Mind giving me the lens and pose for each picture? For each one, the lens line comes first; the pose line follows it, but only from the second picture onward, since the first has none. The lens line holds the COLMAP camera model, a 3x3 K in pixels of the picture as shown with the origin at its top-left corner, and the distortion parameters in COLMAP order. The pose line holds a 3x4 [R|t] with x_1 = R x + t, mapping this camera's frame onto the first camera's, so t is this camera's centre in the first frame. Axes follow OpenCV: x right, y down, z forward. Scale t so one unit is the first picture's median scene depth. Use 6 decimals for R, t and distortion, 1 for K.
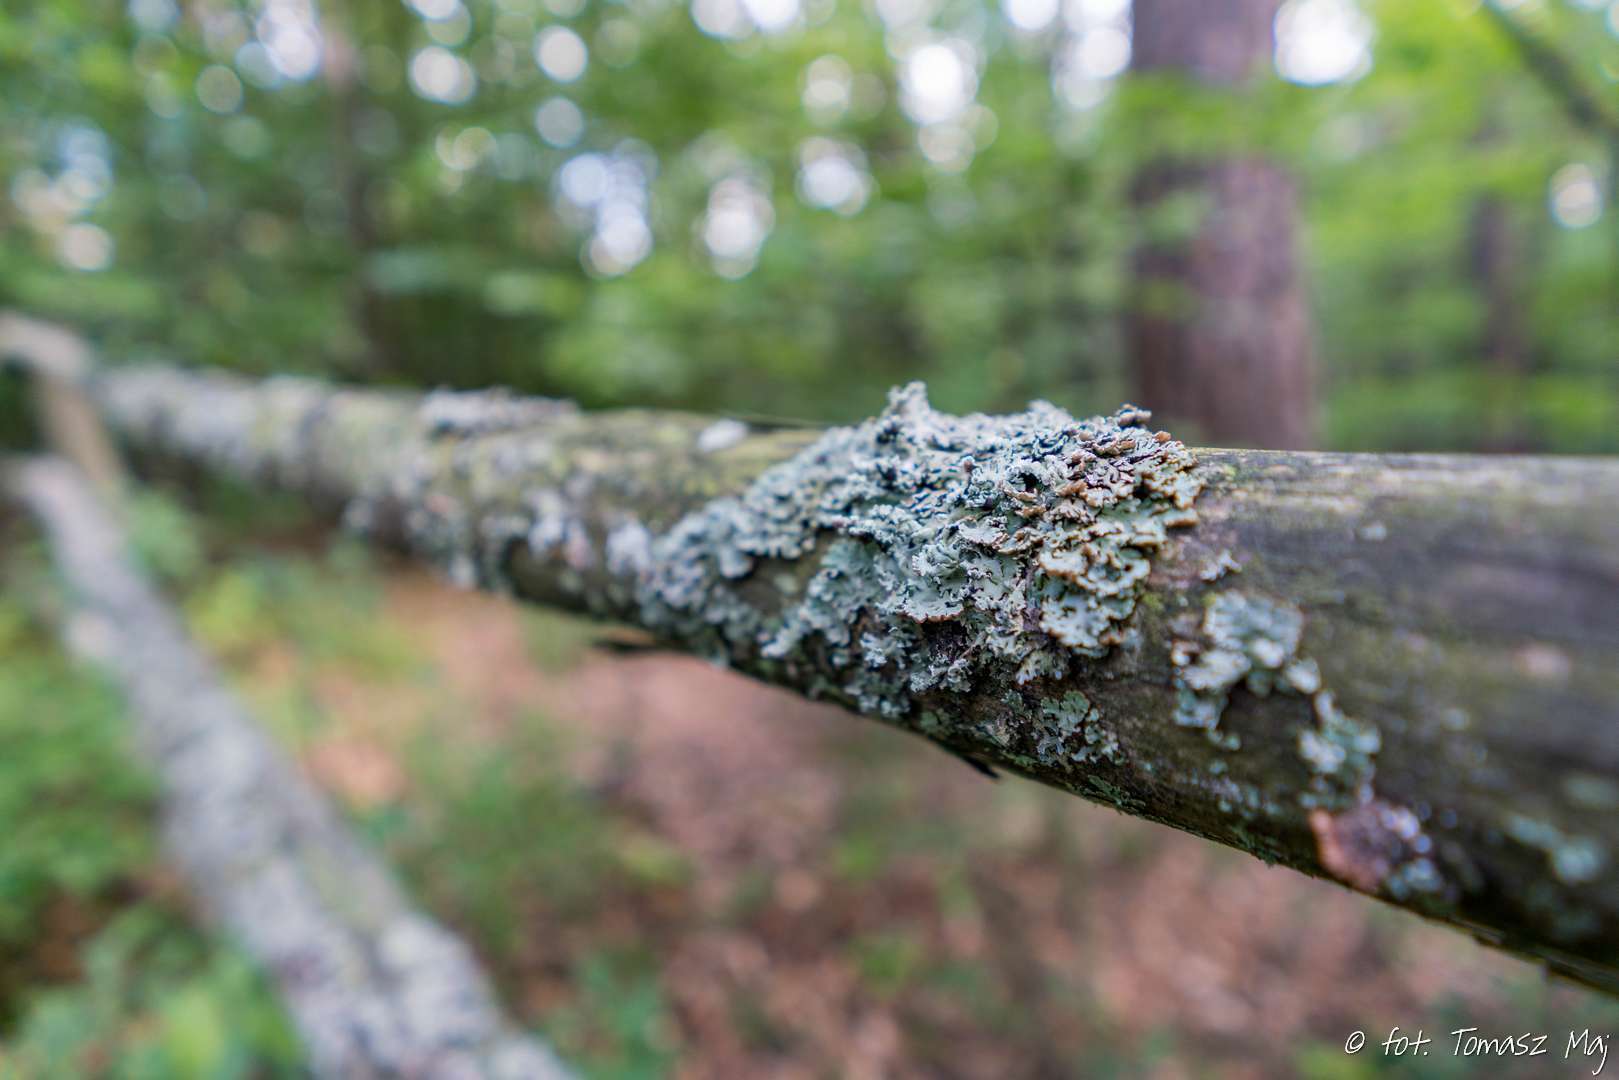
lens RADIAL K [[960.5, 0, 802.9], [0, 960.5, 531.7], [0, 0, 1]] dist [-0.024375, 0.015044]
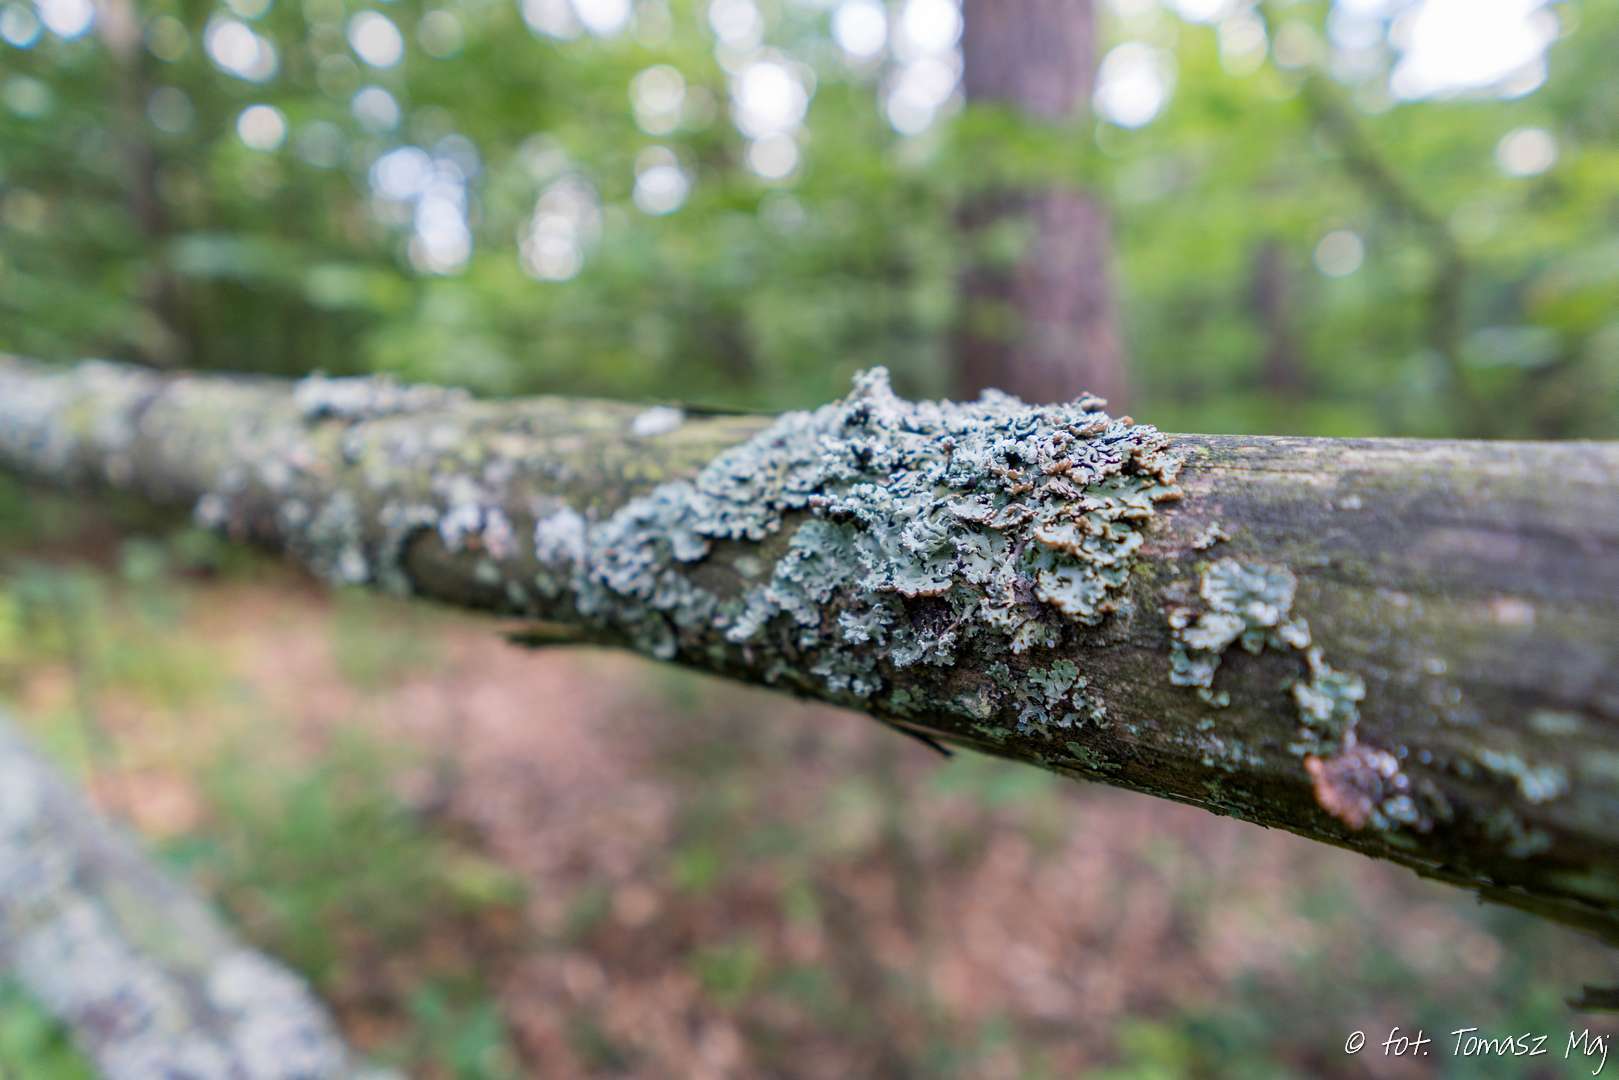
lens RADIAL K [[960.5, 0, 802.9], [0, 960.5, 531.7], [0, 0, 1]] dist [-0.024375, 0.015044]
pose [[0.985590, 0.004091, 0.169102, -0.162994], [-0.002394, 0.999945, -0.010243, 0.035768], [-0.169134, 0.009690, 0.985545, 0.014895]]
